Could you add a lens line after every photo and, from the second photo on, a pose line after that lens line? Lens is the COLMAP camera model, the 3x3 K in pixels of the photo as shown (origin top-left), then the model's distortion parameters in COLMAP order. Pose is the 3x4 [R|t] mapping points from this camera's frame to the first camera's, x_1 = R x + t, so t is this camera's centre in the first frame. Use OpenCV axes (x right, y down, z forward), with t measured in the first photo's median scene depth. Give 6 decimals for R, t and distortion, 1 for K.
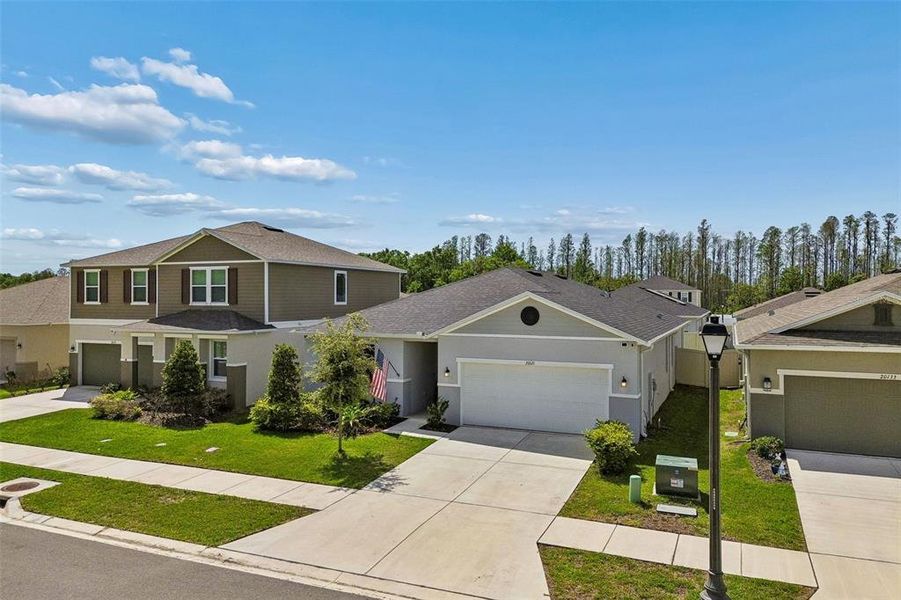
lens RADIAL K [[637.2, 0, 453.7], [0, 637.2, 292.4], [0, 0, 1]] dist [0.052640, -0.037761]
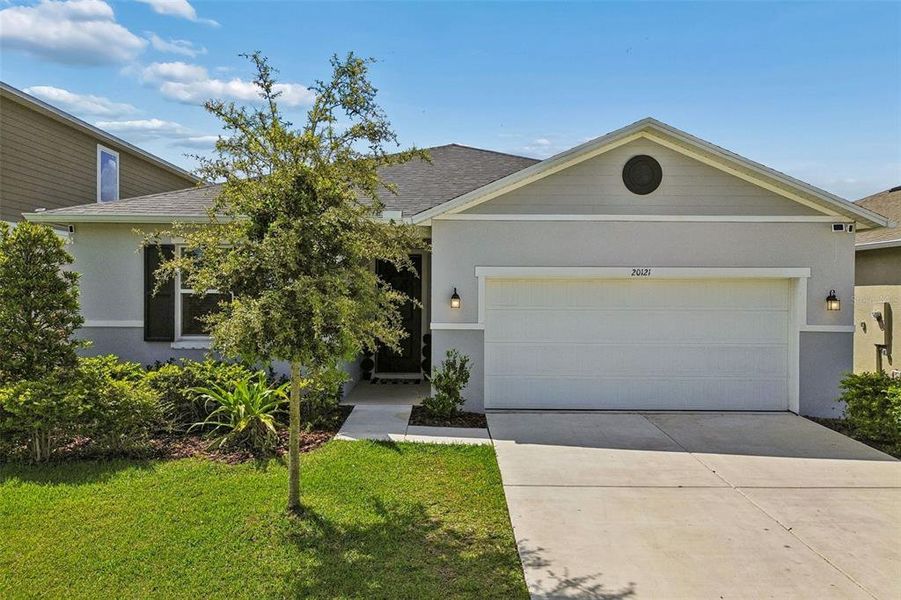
lens RADIAL K [[637.2, 0, 453.3], [0, 637.2, 301.8], [0, 0, 1]] dist [0.052640, -0.037761]
pose [[0.912159, 0.000454, 0.409835, -0.197684], [-0.010130, 0.999719, 0.021437, 0.116491], [-0.409710, -0.023706, 0.911908, 0.573292]]
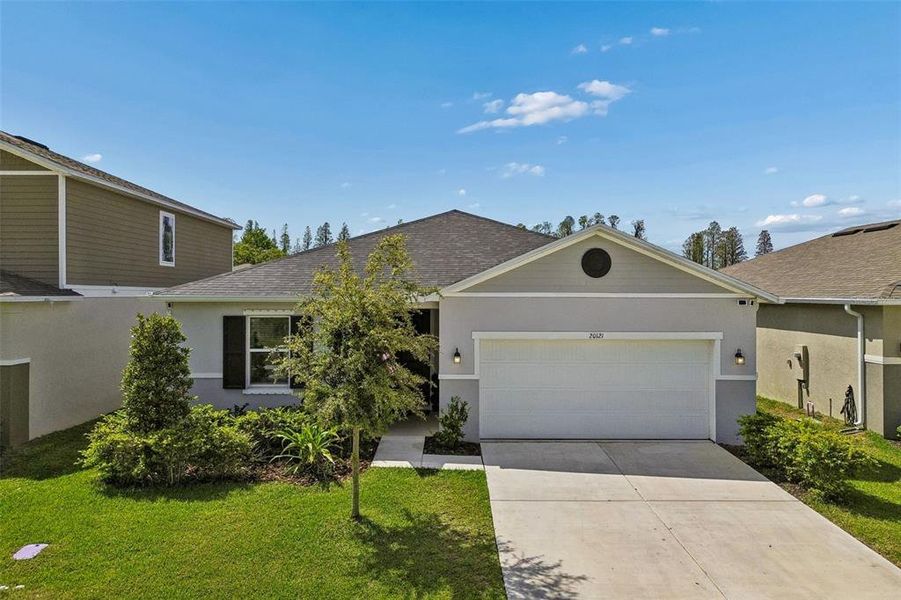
lens RADIAL K [[637.2, 0, 453.4], [0, 637.2, 293.6], [0, 0, 1]] dist [0.052640, -0.037761]
pose [[0.913331, 0.002220, 0.407212, -0.260291], [-0.005015, 0.999971, 0.005797, 0.060772], [-0.407187, -0.007337, 0.913315, 0.435605]]
